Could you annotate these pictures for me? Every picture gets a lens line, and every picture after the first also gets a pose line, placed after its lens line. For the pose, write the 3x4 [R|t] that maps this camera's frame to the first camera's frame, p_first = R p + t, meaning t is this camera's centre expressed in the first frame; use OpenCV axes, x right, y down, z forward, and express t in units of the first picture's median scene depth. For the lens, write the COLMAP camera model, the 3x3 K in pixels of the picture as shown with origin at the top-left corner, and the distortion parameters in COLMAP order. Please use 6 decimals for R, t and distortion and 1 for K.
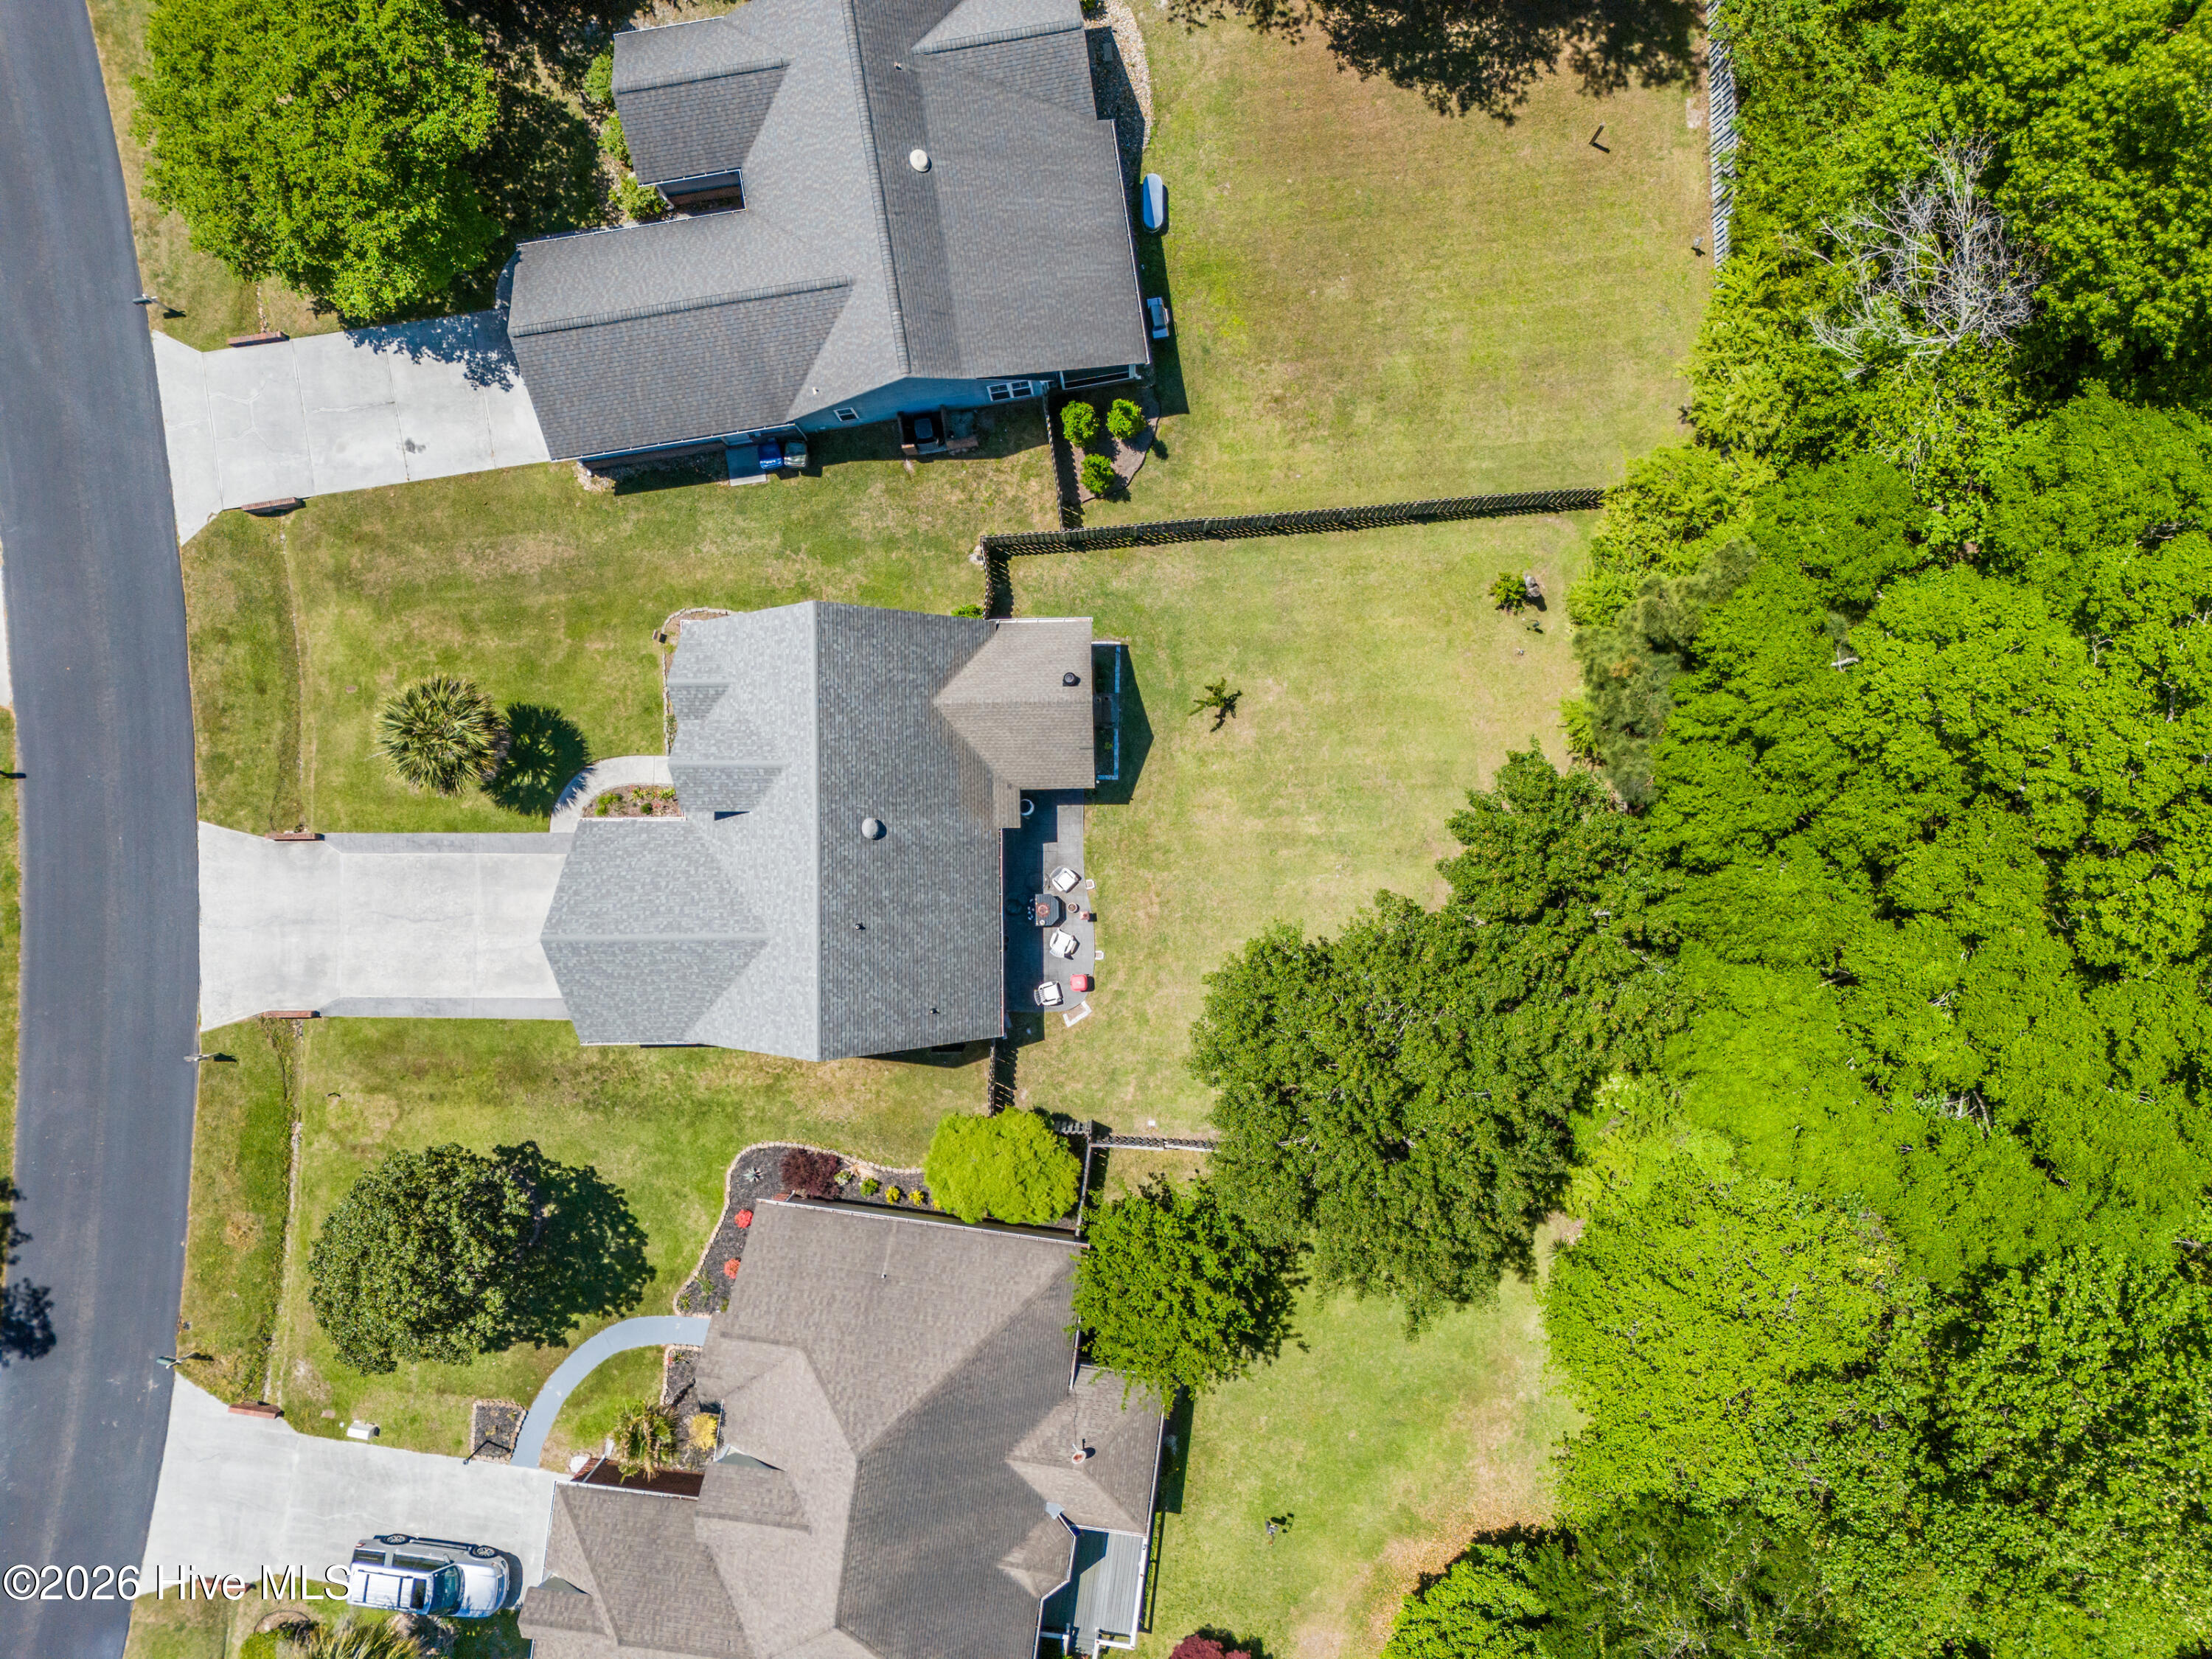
lens RADIAL K [[1664.1, 0, 1087.3], [0, 1664.1, 821.1], [0, 0, 1]] dist [0.075282, -0.109698]
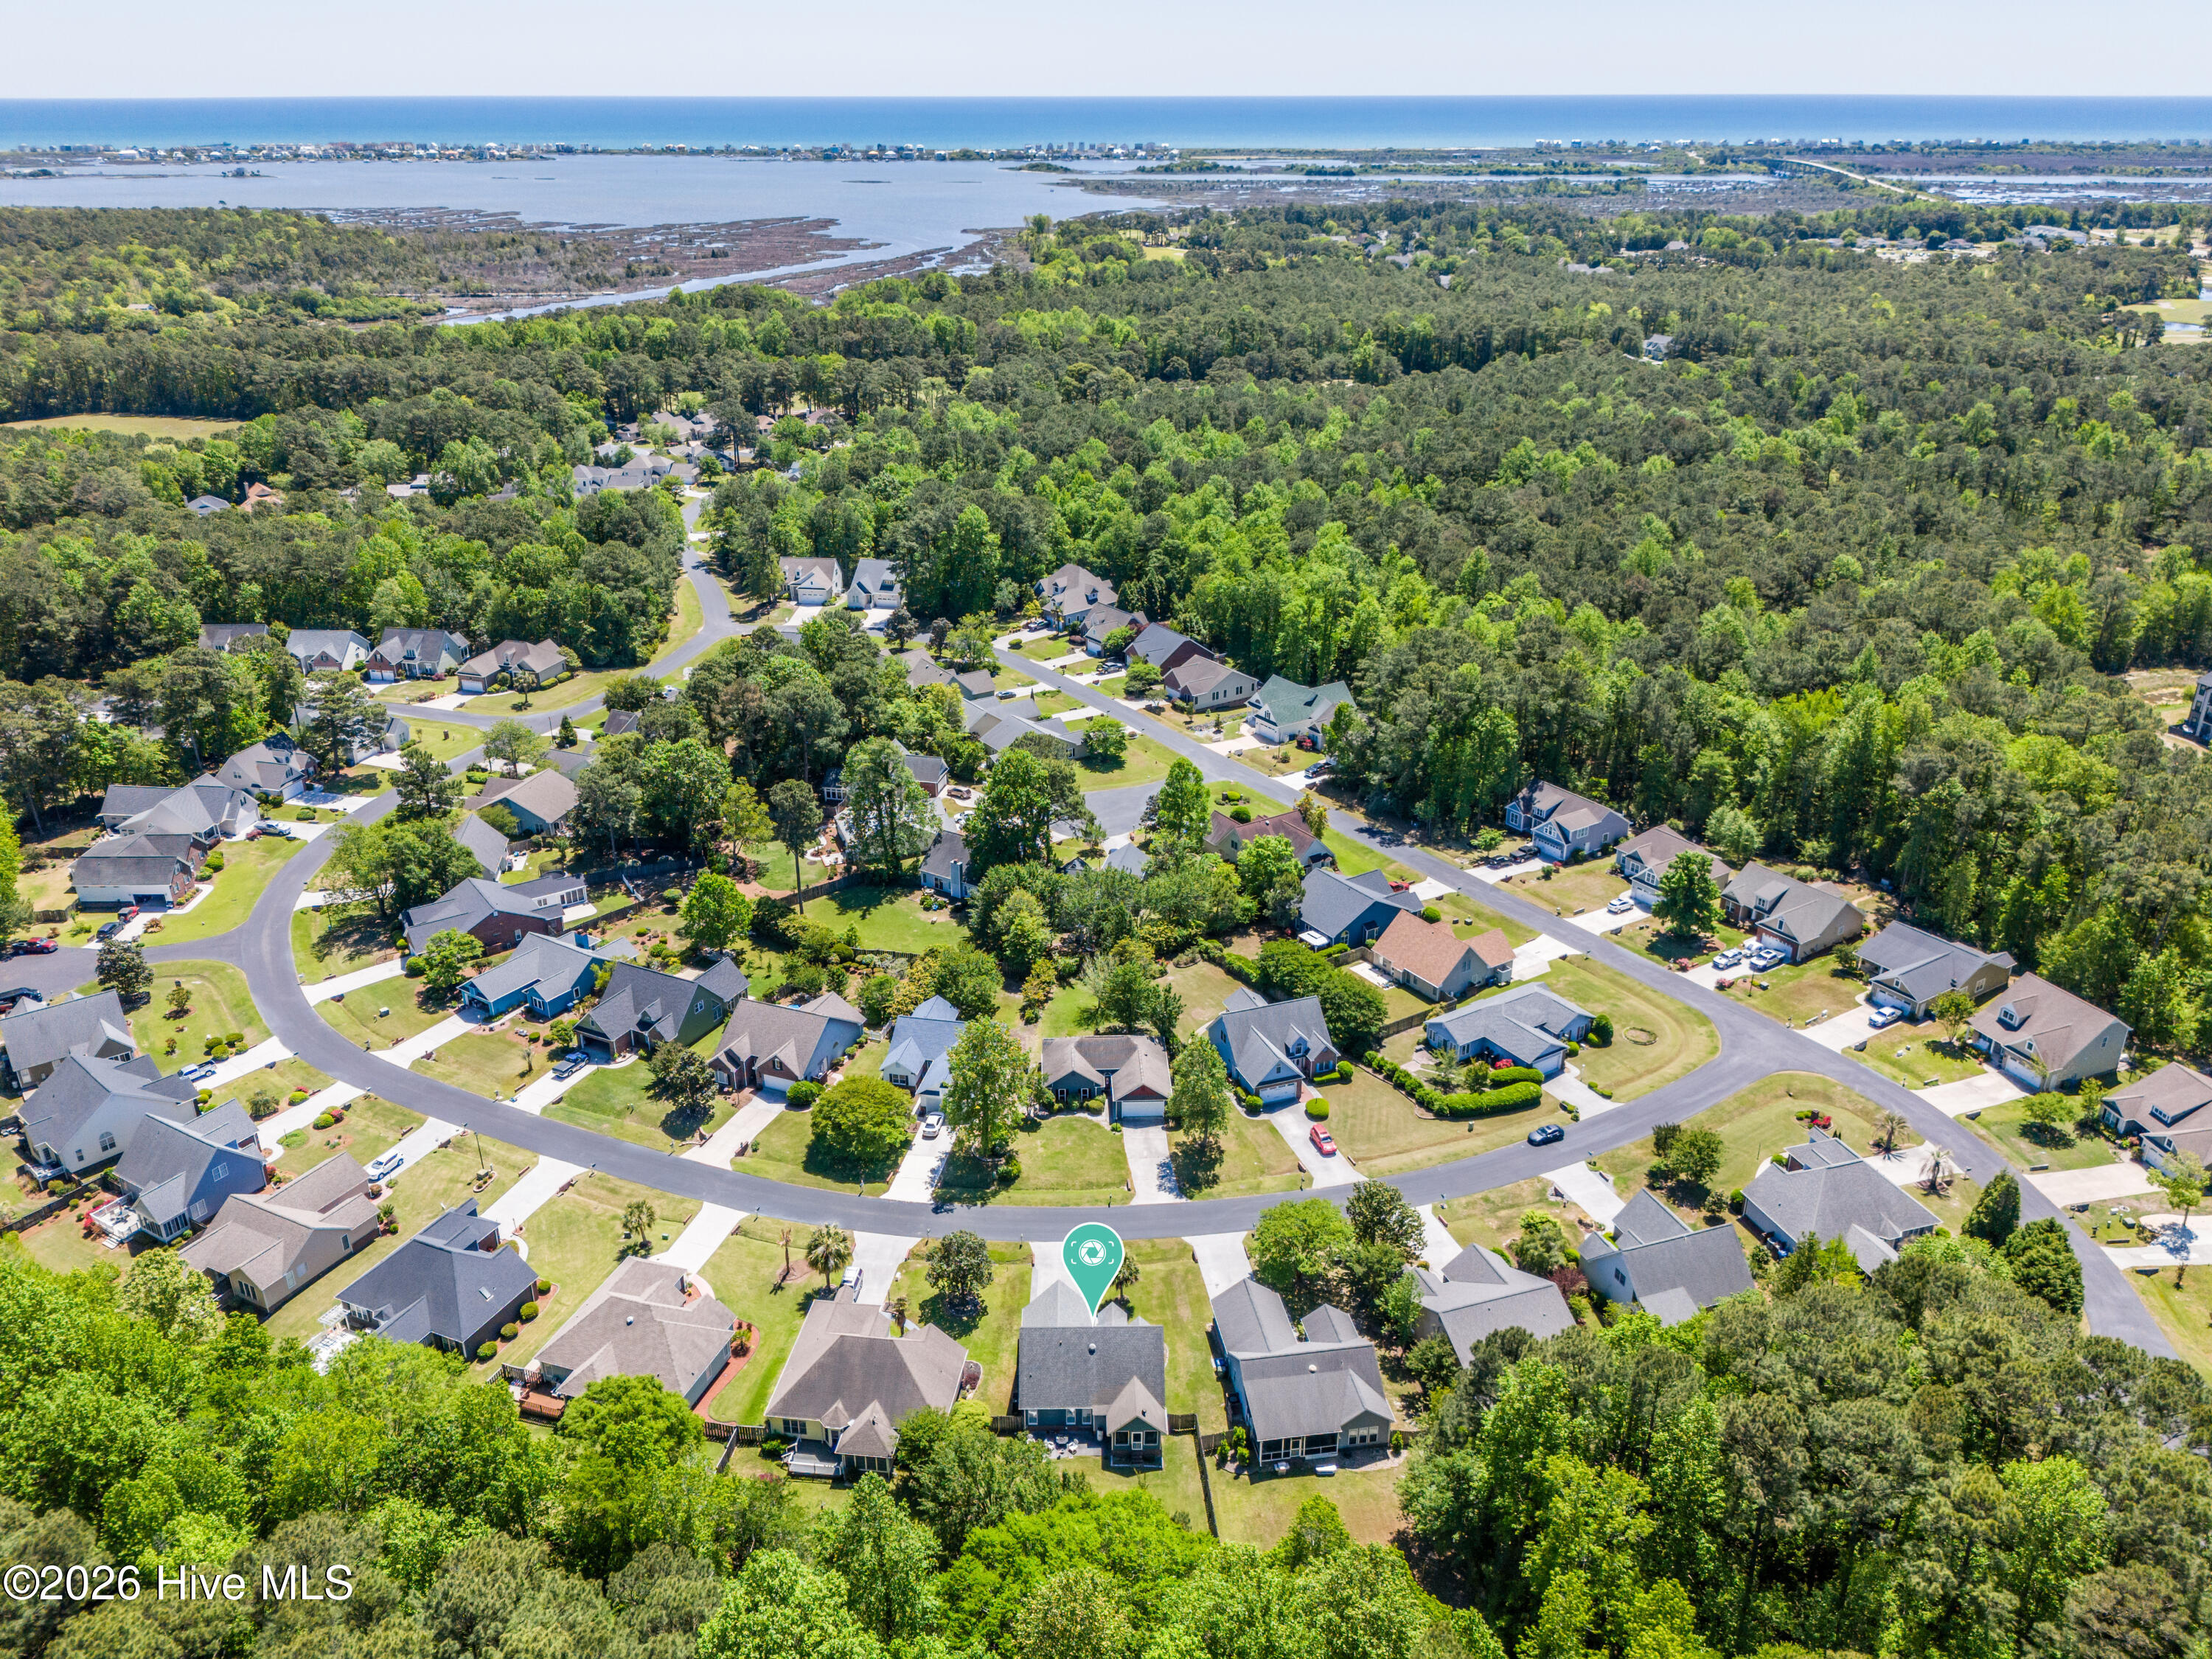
lens RADIAL K [[1664.1, 0, 1087.3], [0, 1664.1, 821.1], [0, 0, 1]] dist [0.075282, -0.109698]
pose [[-0.002231, 0.410103, -0.912036, 2.059766], [-0.999936, 0.009179, 0.006574, -0.012750], [0.011067, 0.911993, 0.410057, -1.052002]]
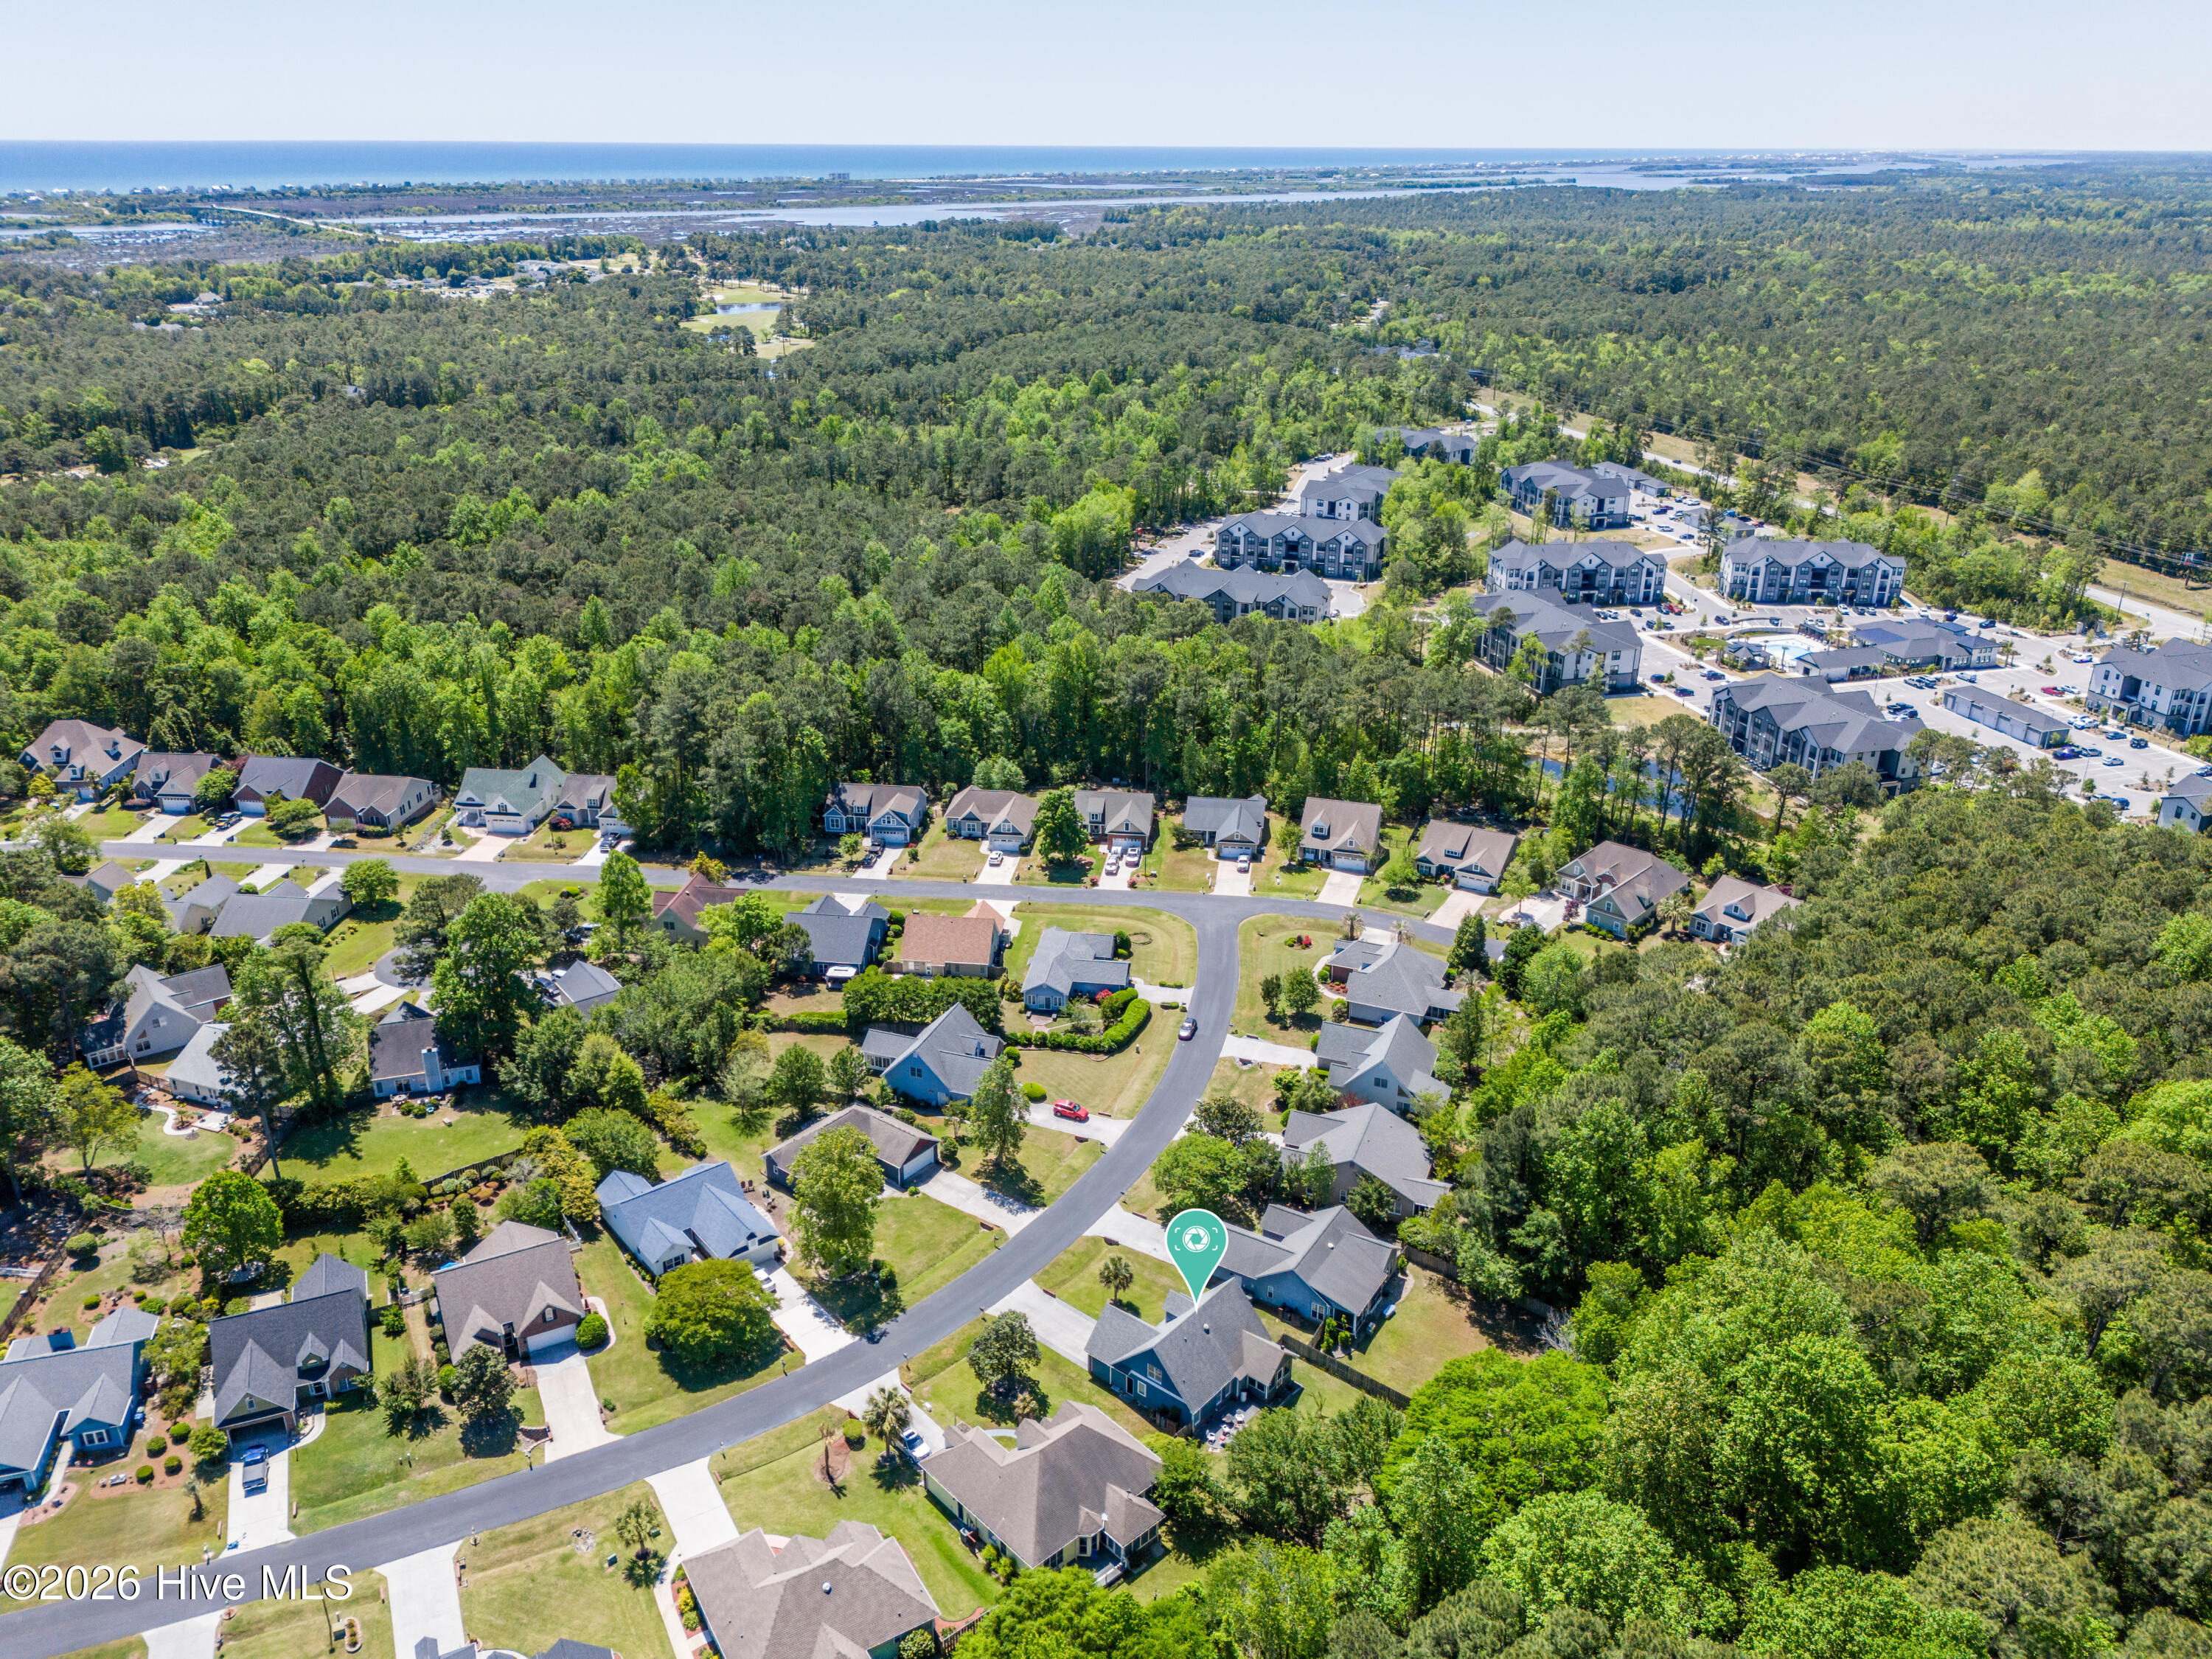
lens RADIAL K [[1664.1, 0, 1087.3], [0, 1664.1, 821.1], [0, 0, 1]] dist [0.075282, -0.109698]
pose [[0.763102, 0.257128, -0.592925, 1.227049], [-0.646243, 0.294068, -0.704198, 1.927893], [-0.006709, 0.920548, 0.390571, -1.062029]]
